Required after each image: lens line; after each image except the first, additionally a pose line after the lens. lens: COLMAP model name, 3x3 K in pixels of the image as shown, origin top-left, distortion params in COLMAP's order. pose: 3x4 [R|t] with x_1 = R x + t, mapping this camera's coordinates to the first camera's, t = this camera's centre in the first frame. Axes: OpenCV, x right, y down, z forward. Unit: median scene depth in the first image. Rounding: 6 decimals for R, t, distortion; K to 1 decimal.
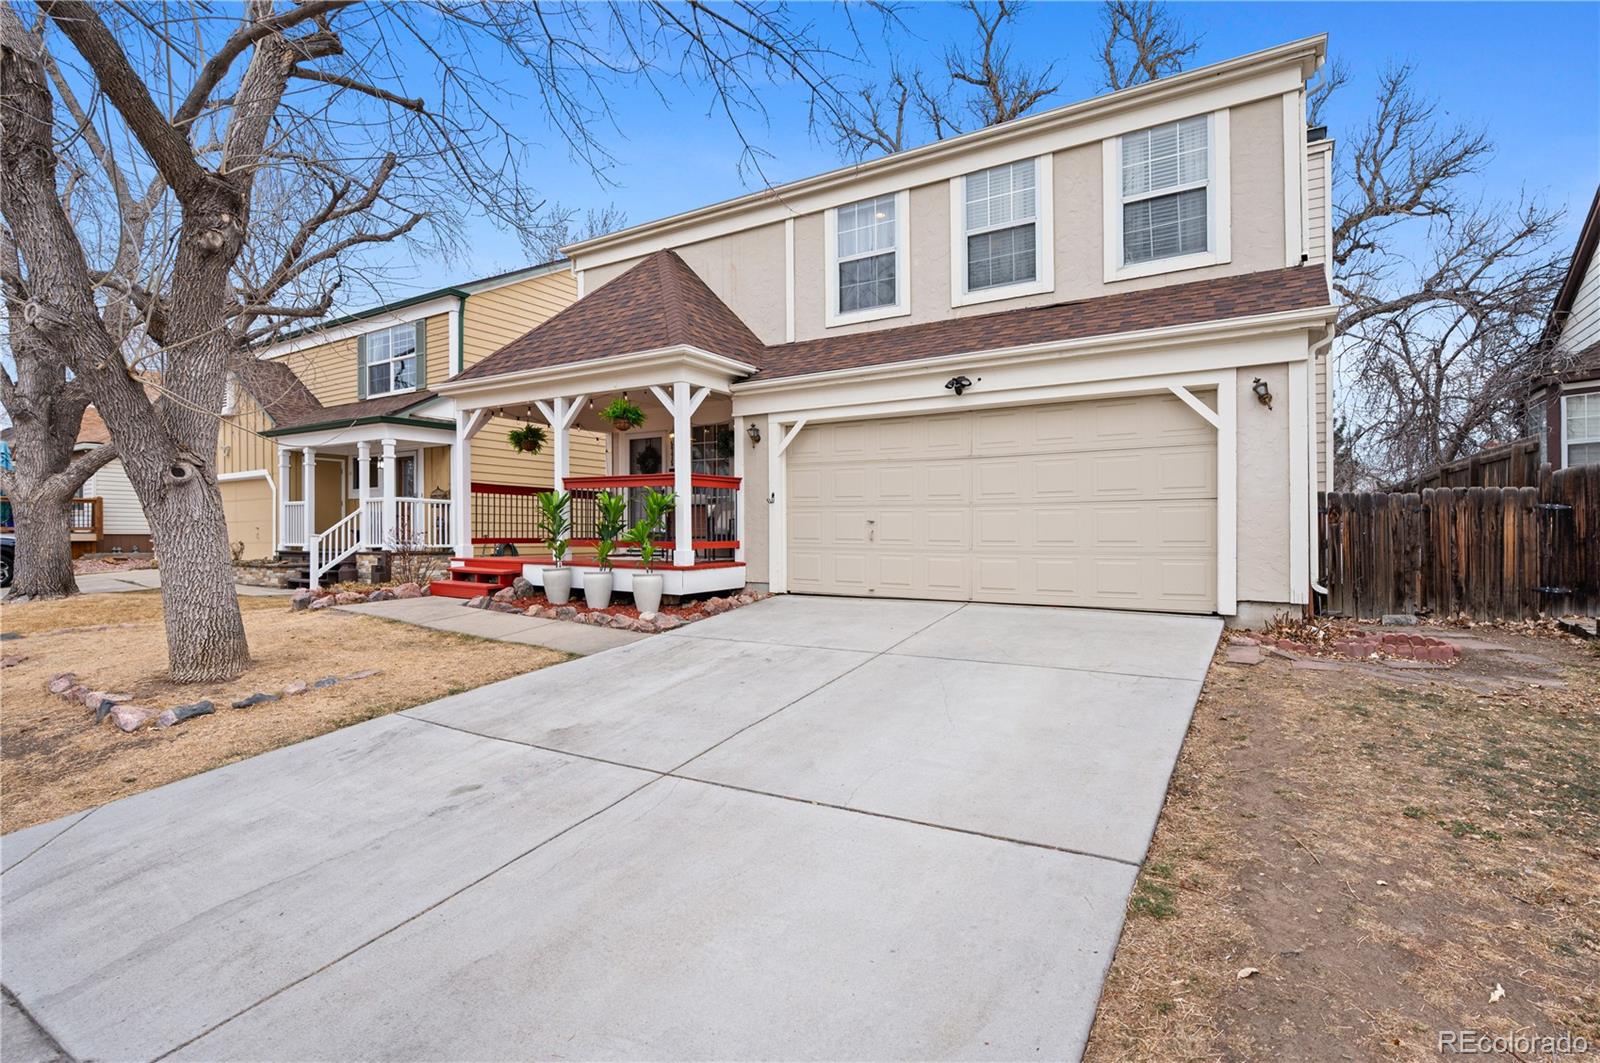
lens RADIAL K [[776.4, 0, 808.0], [0, 776.4, 571.5], [0, 0, 1]] dist [0.002147, 0.000027]
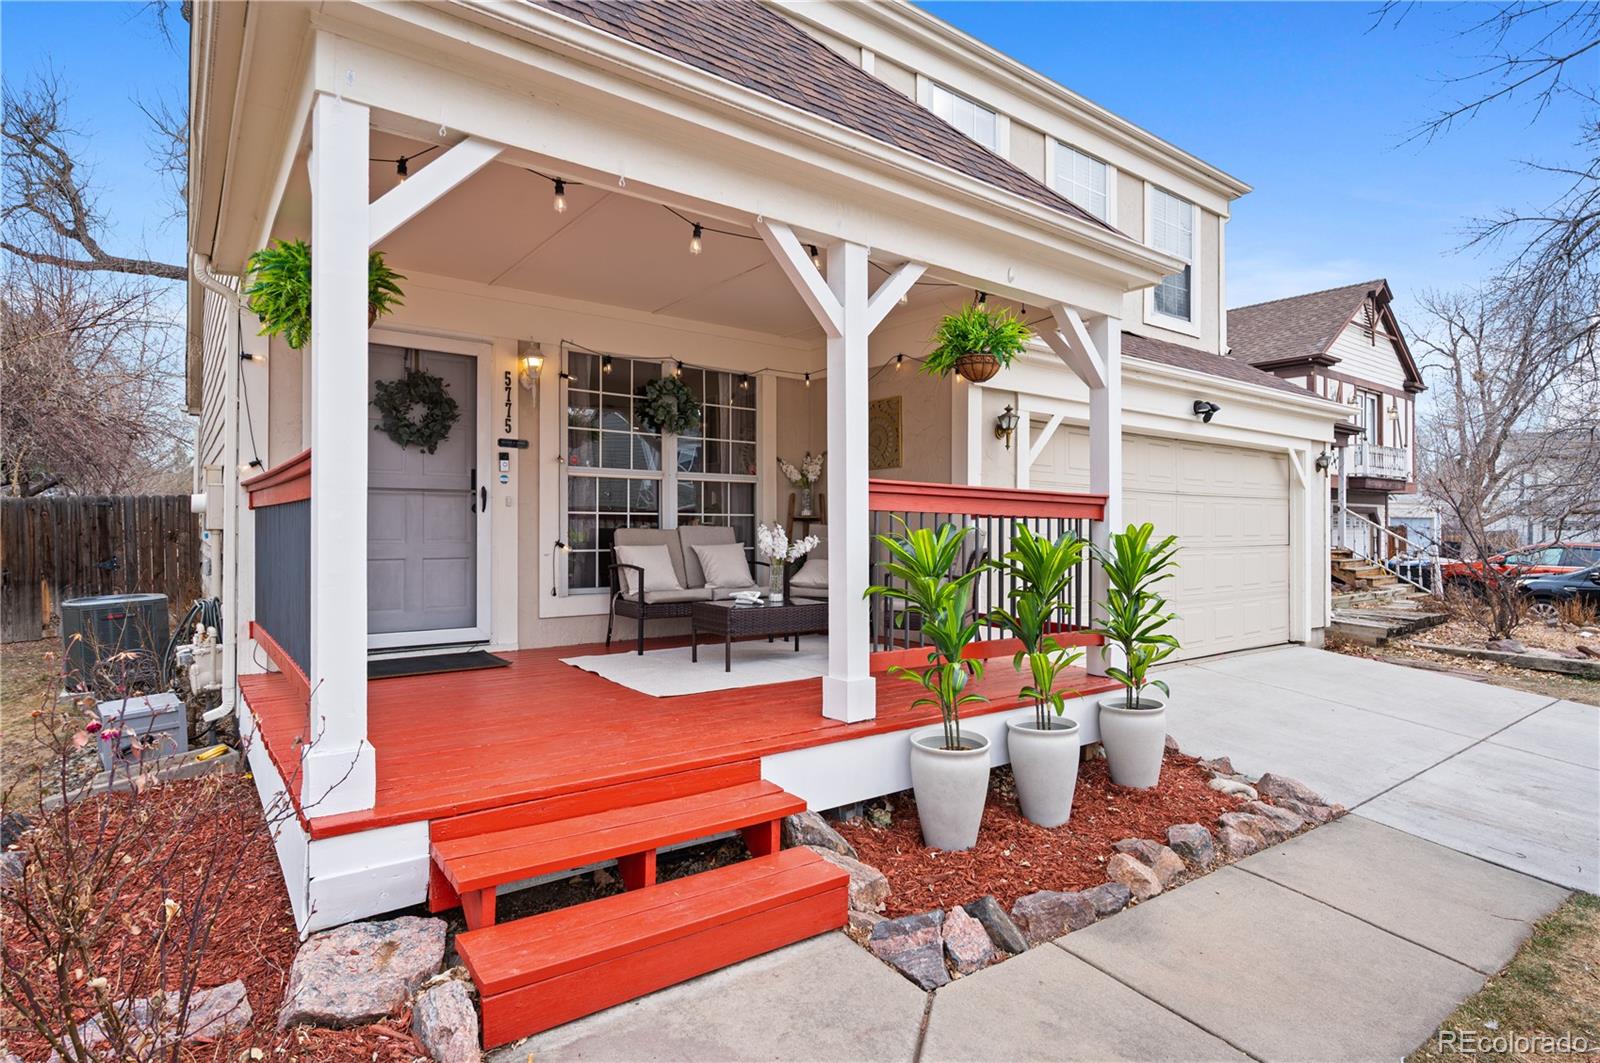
lens RADIAL K [[823.7, 0, 800.0], [0, 823.7, 531.5], [0, 0, 1]] dist [-0.000358, 0.000071]
pose [[0.358767, -0.014693, 0.933311, -0.453322], [0.034170, 0.999413, 0.002598, -0.070934], [-0.932801, 0.030959, 0.359059, 0.617756]]
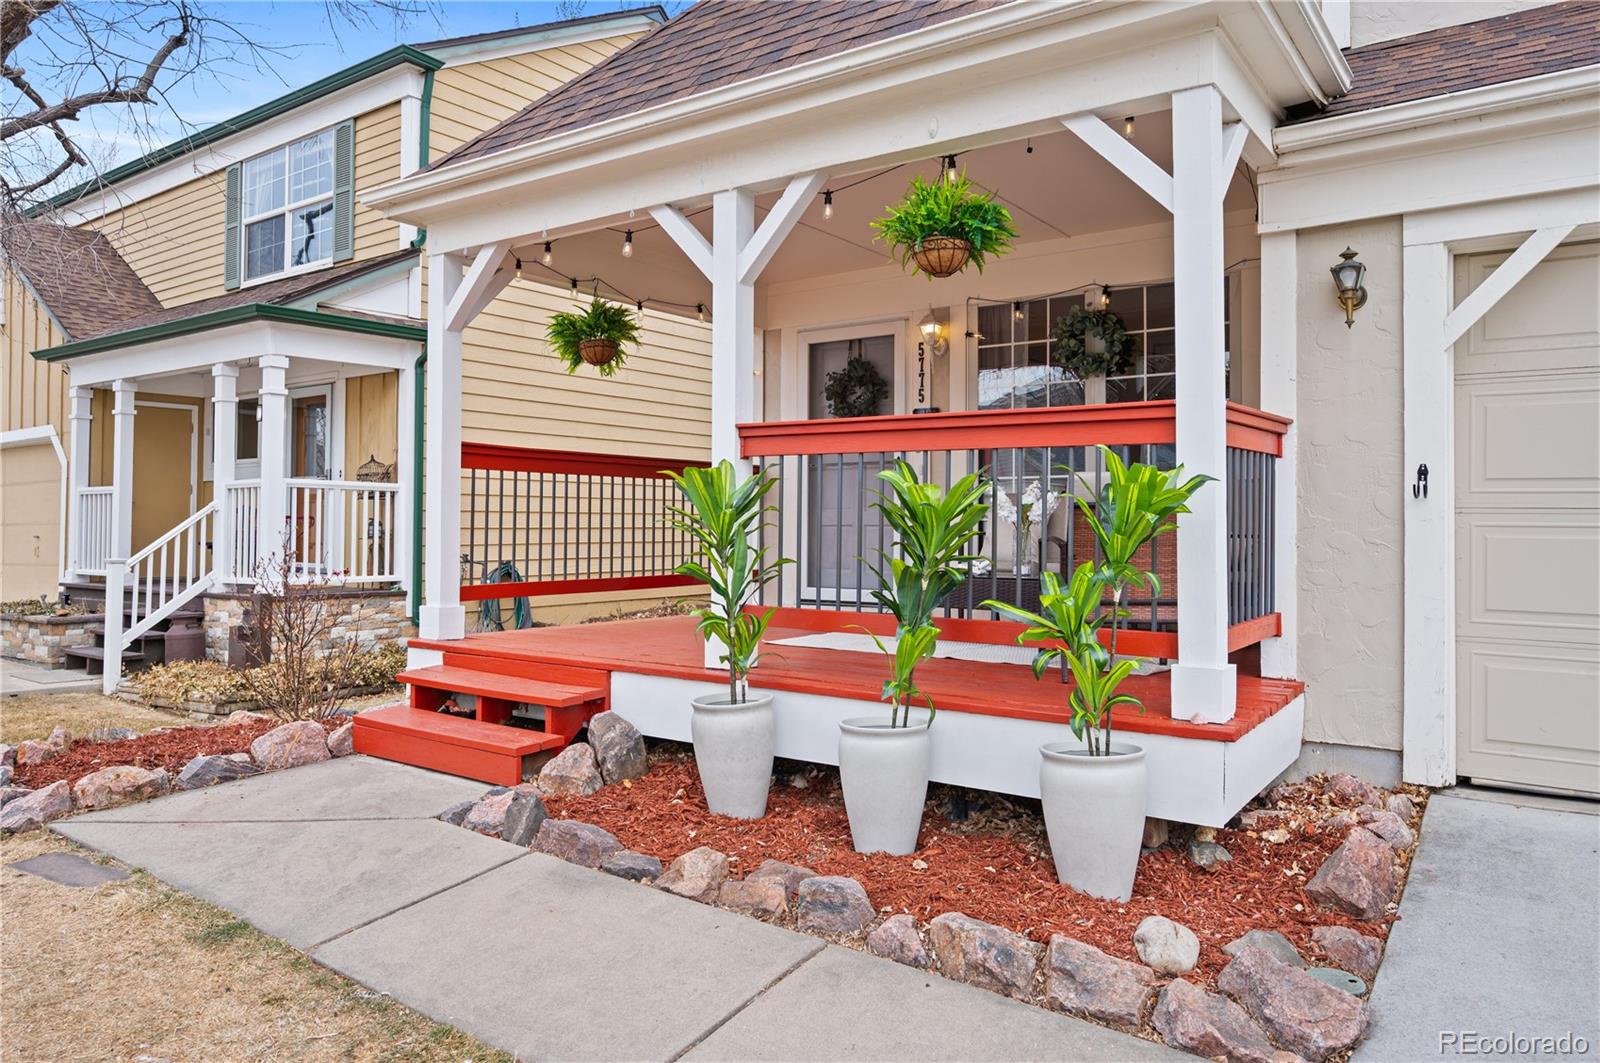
lens RADIAL K [[1094.8, 0, 800.0], [0, 1094.8, 531.5], [0, 0, 1]] dist [-0.000602, -0.000242]
pose [[0.997844, -0.000254, -0.065629, -0.176232], [-0.002476, 0.999135, -0.041507, -0.036847], [0.065583, 0.041580, 0.996980, 0.360424]]
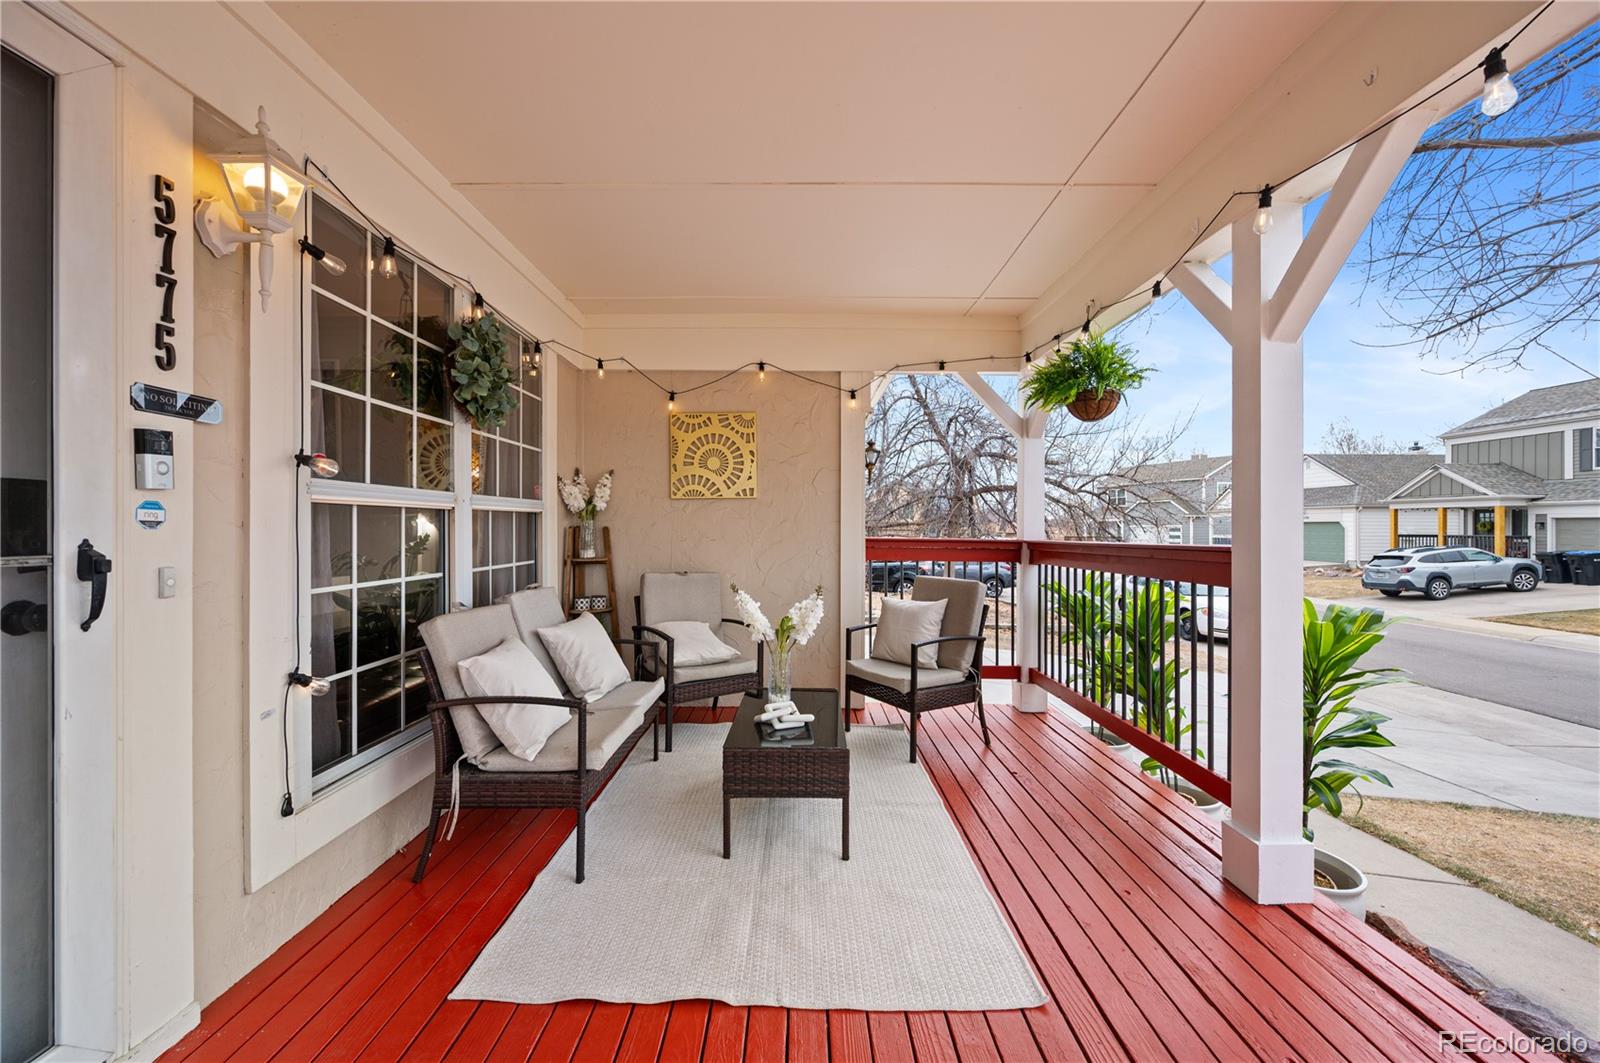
lens RADIAL K [[637.6, 0, 800.0], [0, 637.6, 531.5], [0, 0, 1]] dist [0.000734, 0.000108]
pose [[-0.520282, -0.014904, 0.853865, -0.280545], [0.029083, 0.998959, 0.035157, -0.096123], [-0.853499, 0.043125, -0.519306, 0.843167]]
